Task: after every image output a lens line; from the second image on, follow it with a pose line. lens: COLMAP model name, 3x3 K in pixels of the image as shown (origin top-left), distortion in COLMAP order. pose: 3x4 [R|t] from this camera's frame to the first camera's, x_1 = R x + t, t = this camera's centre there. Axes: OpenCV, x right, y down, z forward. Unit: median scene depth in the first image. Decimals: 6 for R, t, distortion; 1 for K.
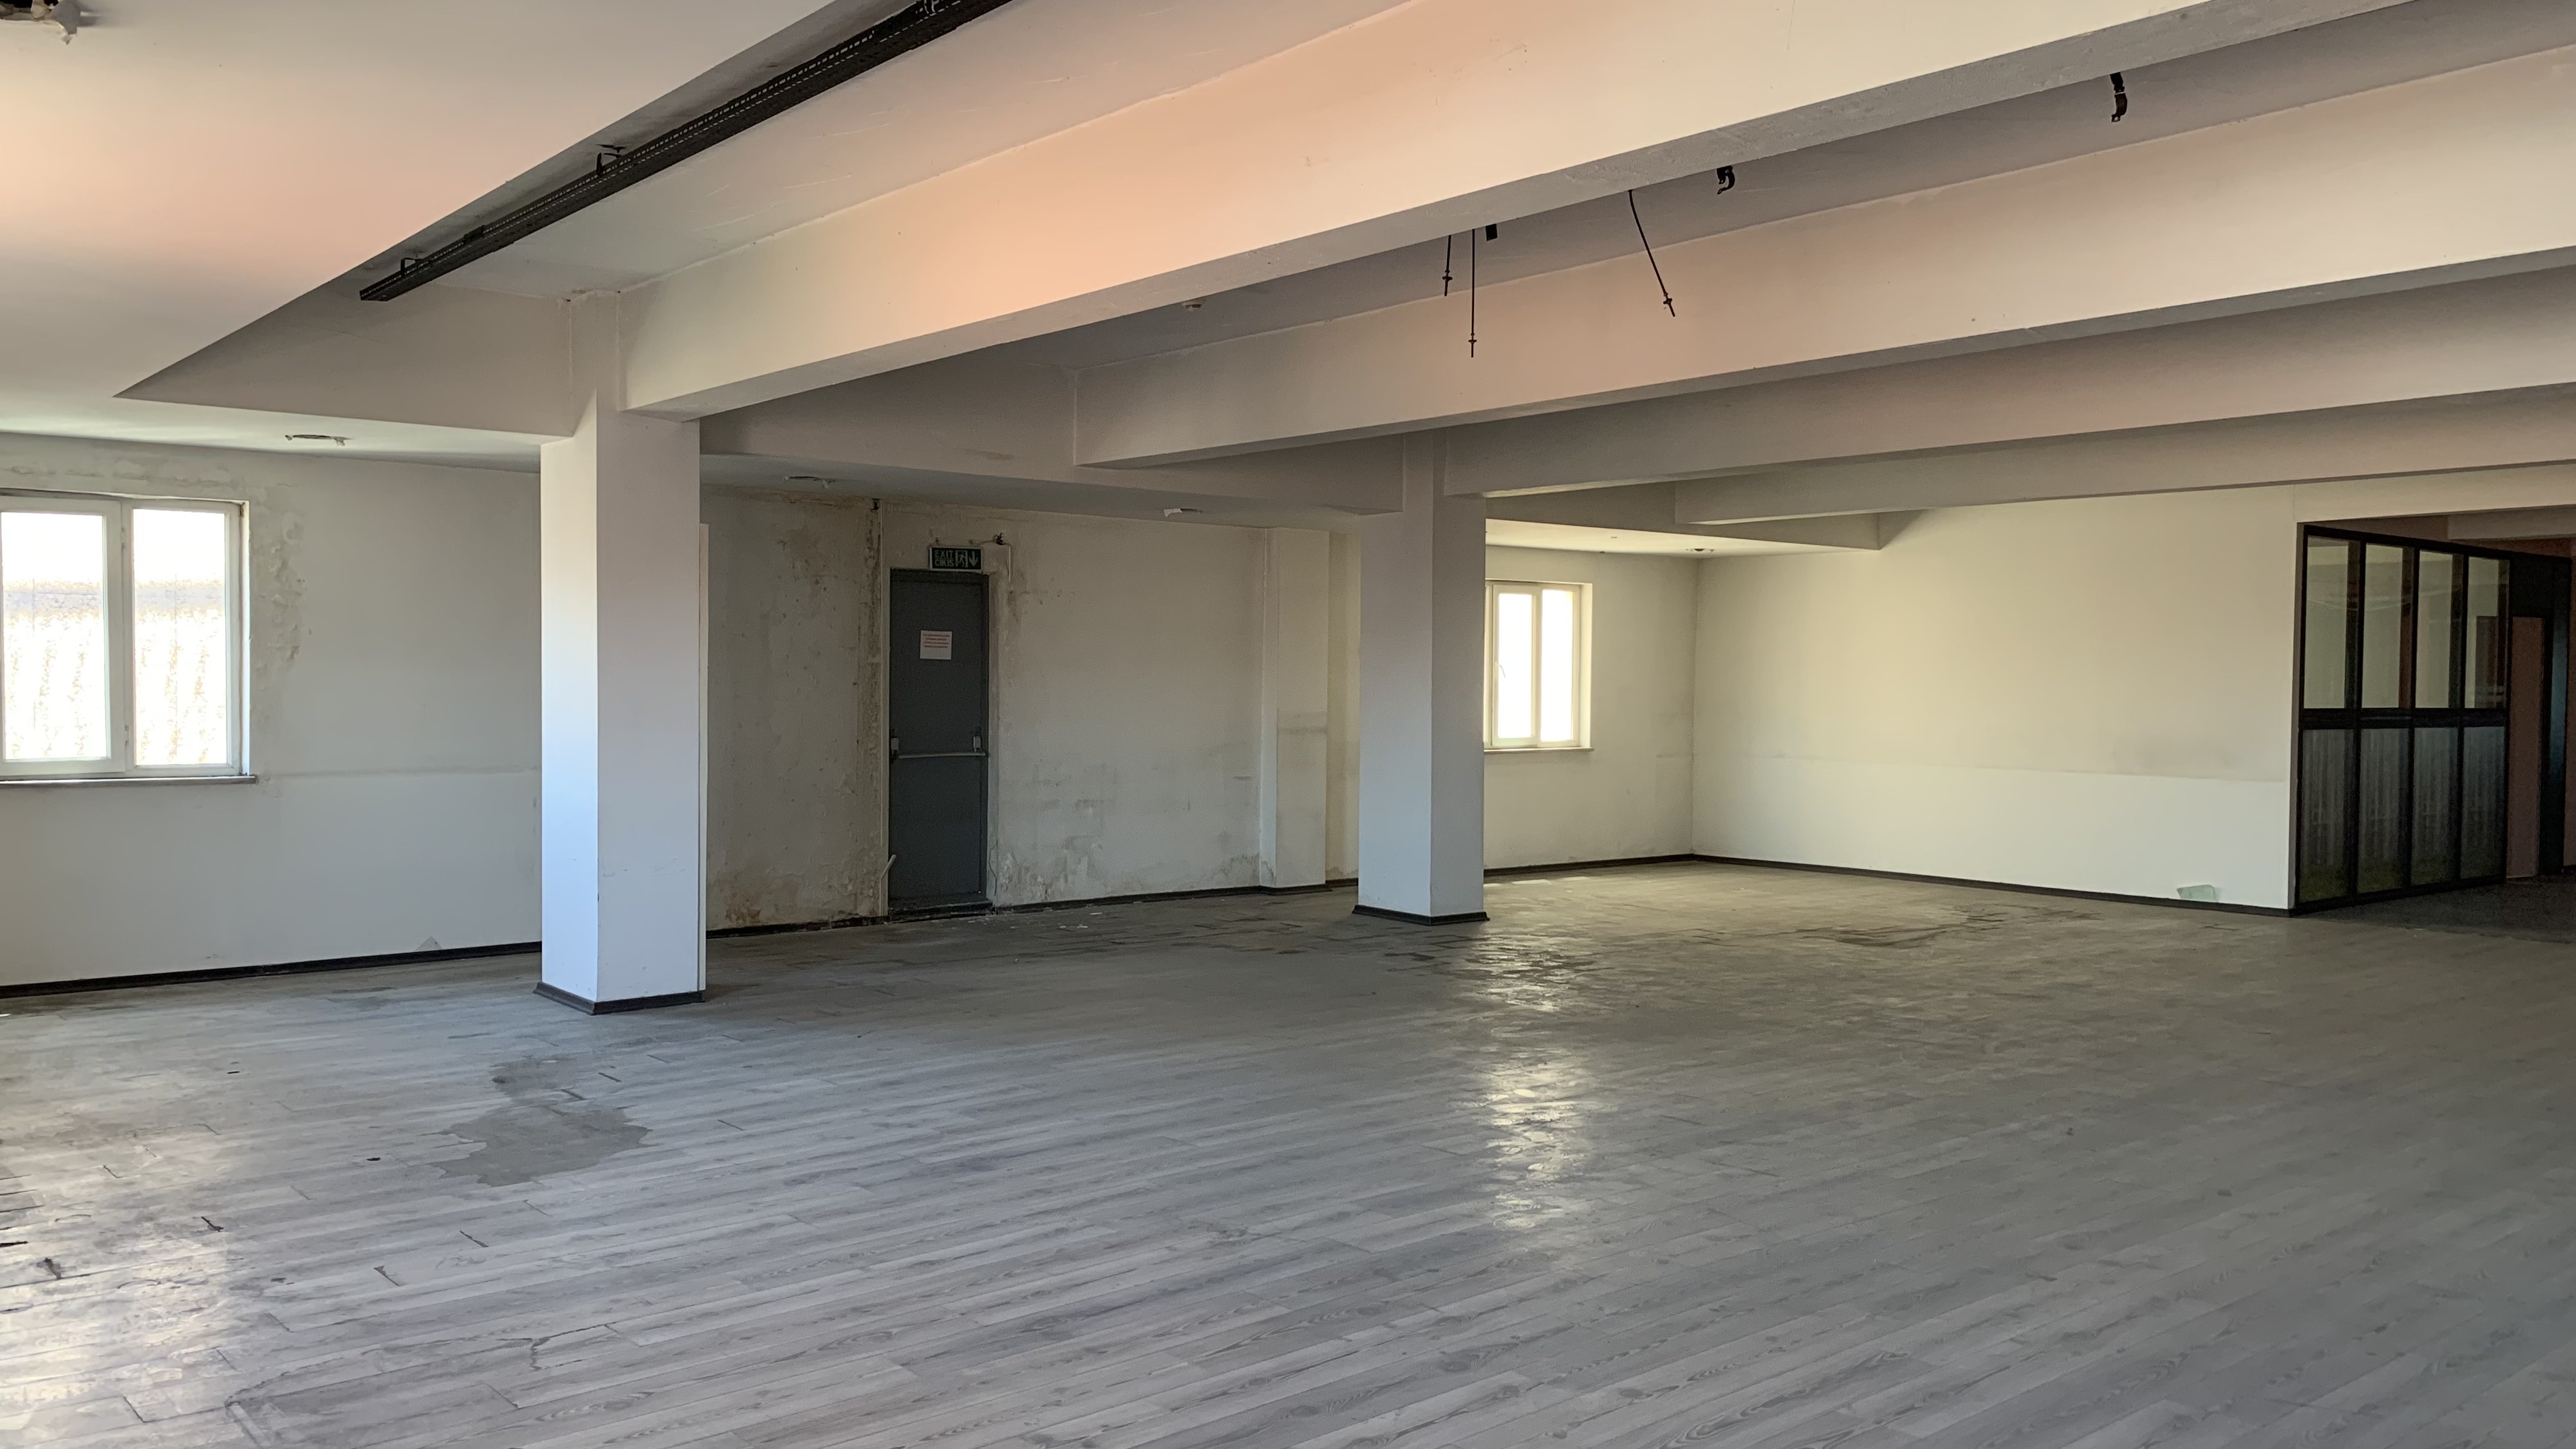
lens RADIAL K [[1941.0, 0, 1291.0], [0, 1941.0, 728.6], [0, 0, 1]] dist [0.039654, -0.019109]
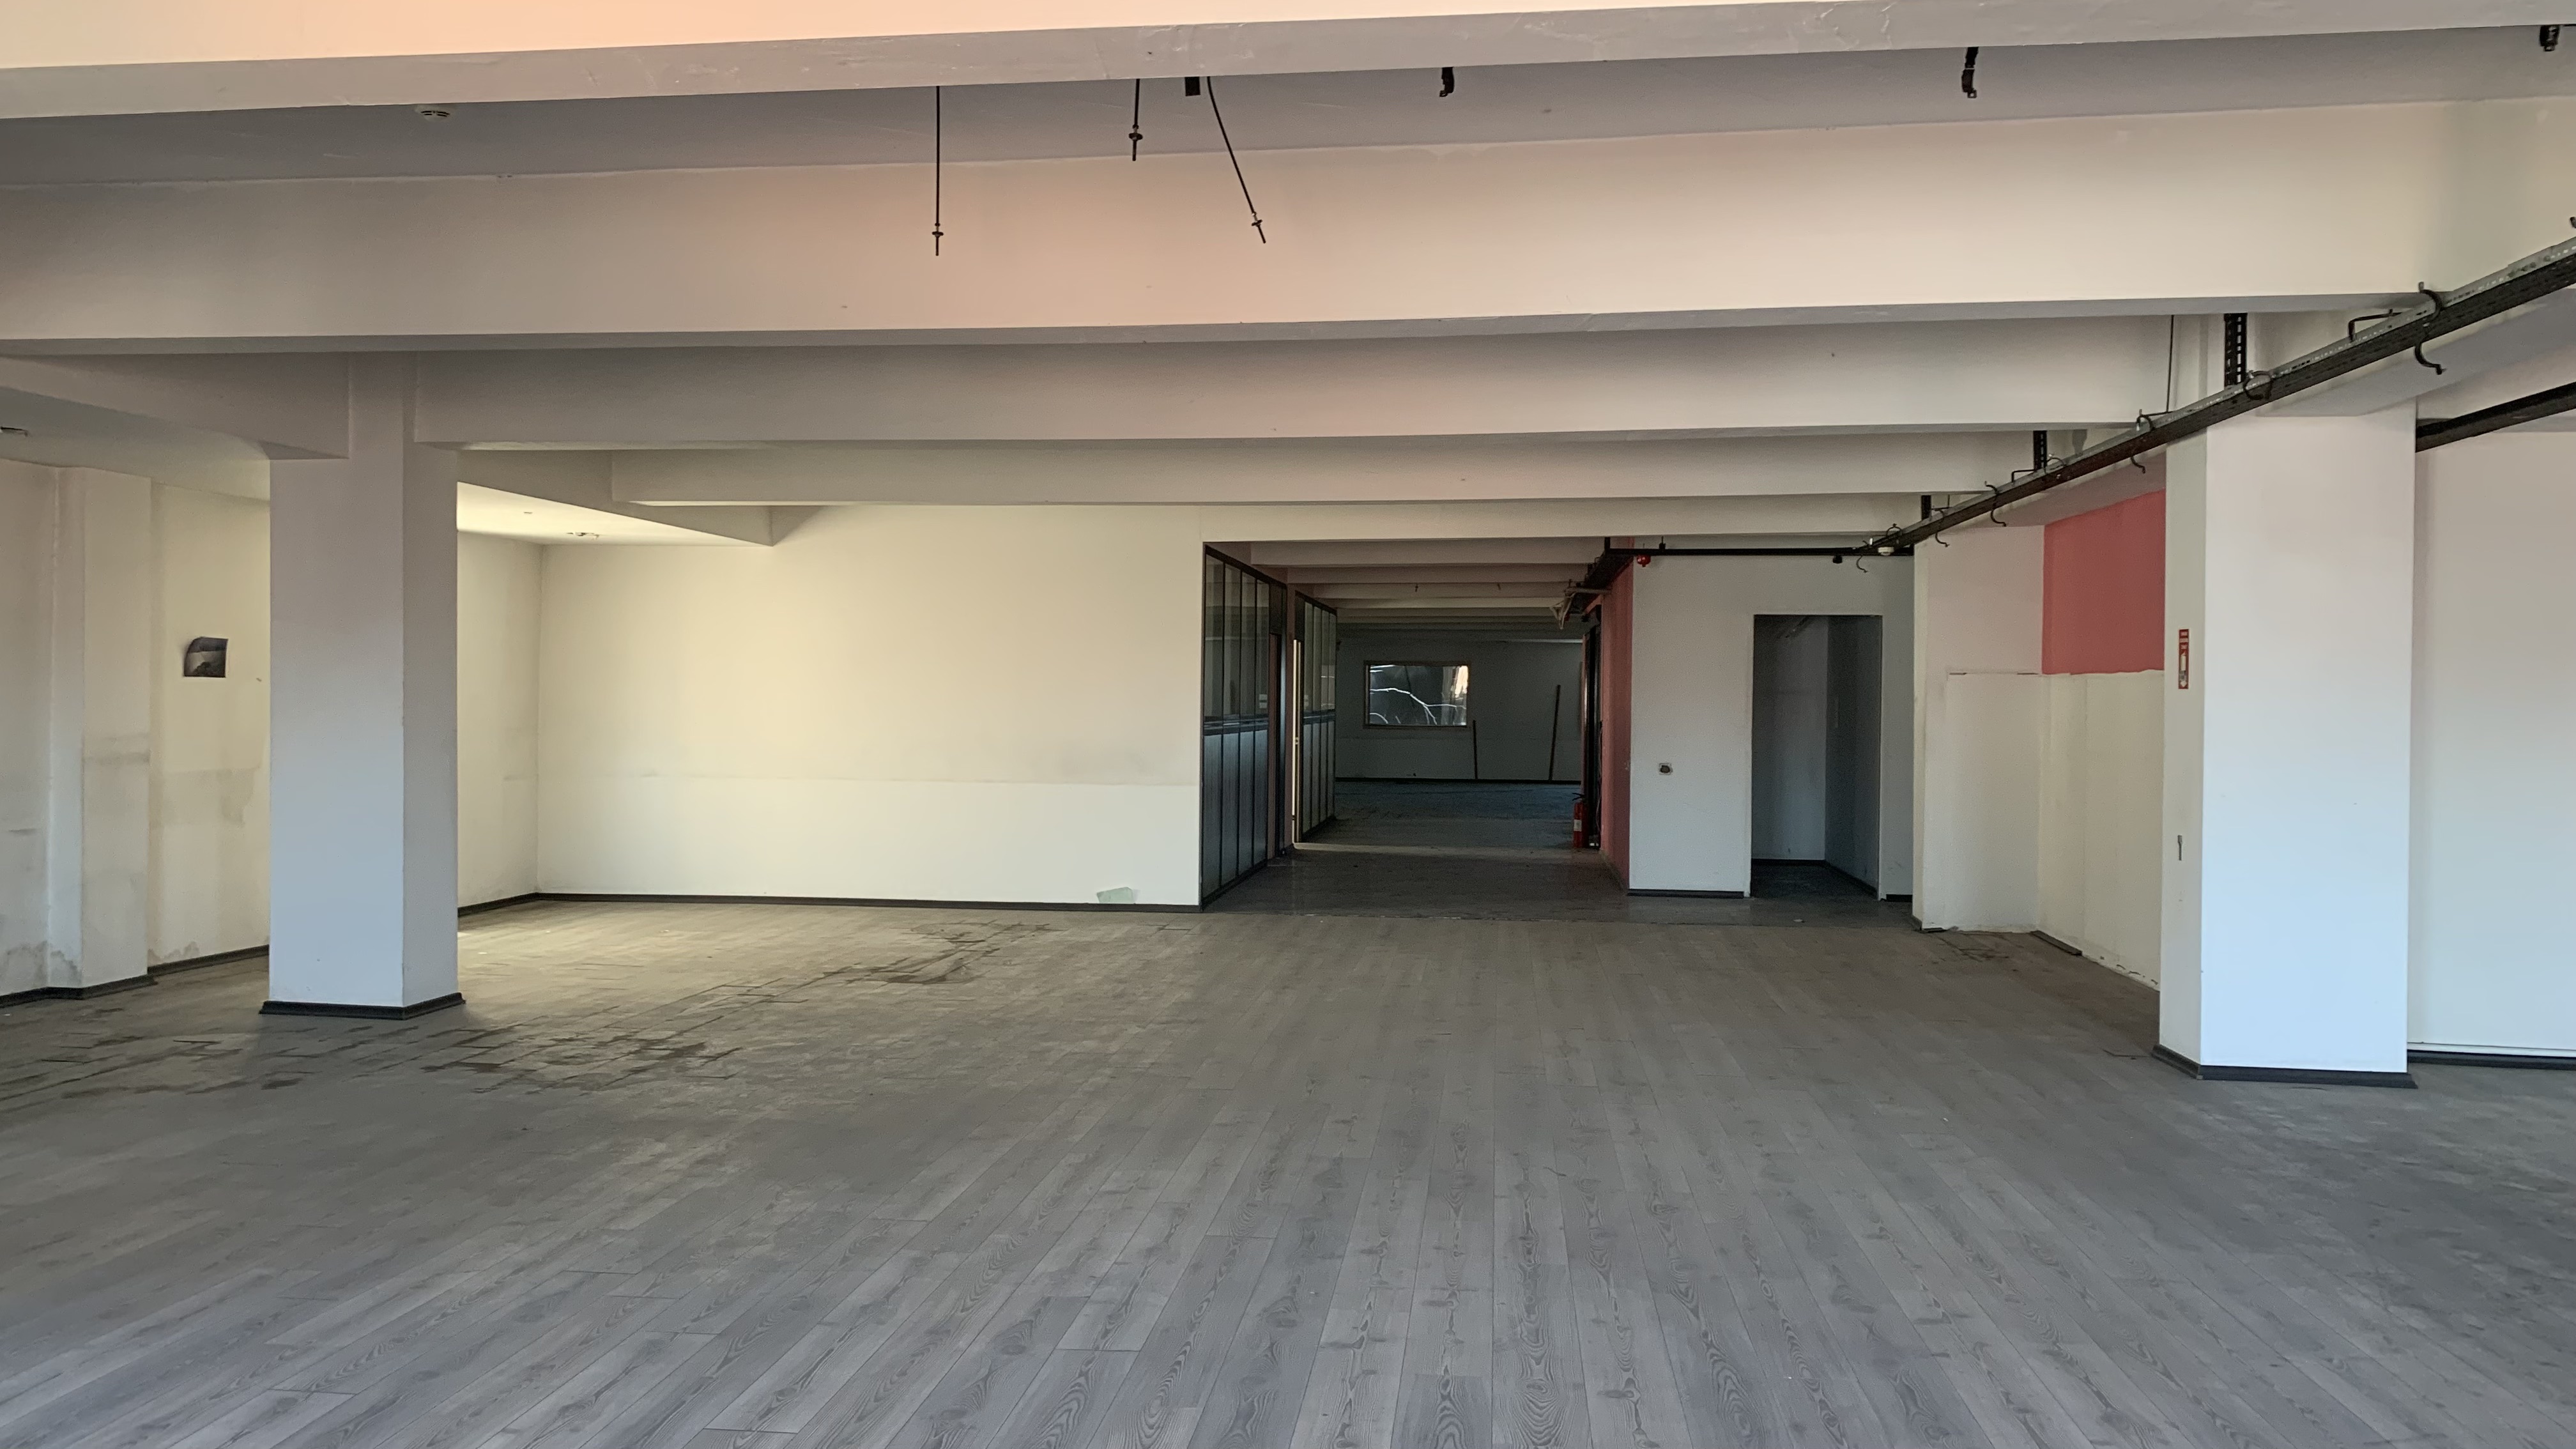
lens RADIAL K [[1941.0, 0, 1284.0], [0, 1941.0, 705.3], [0, 0, 1]] dist [0.039654, -0.019109]
pose [[0.739556, -0.005277, 0.673074, -0.161442], [0.015190, 0.999845, -0.008851, -0.005940], [-0.672923, 0.016770, 0.739522, 0.190893]]
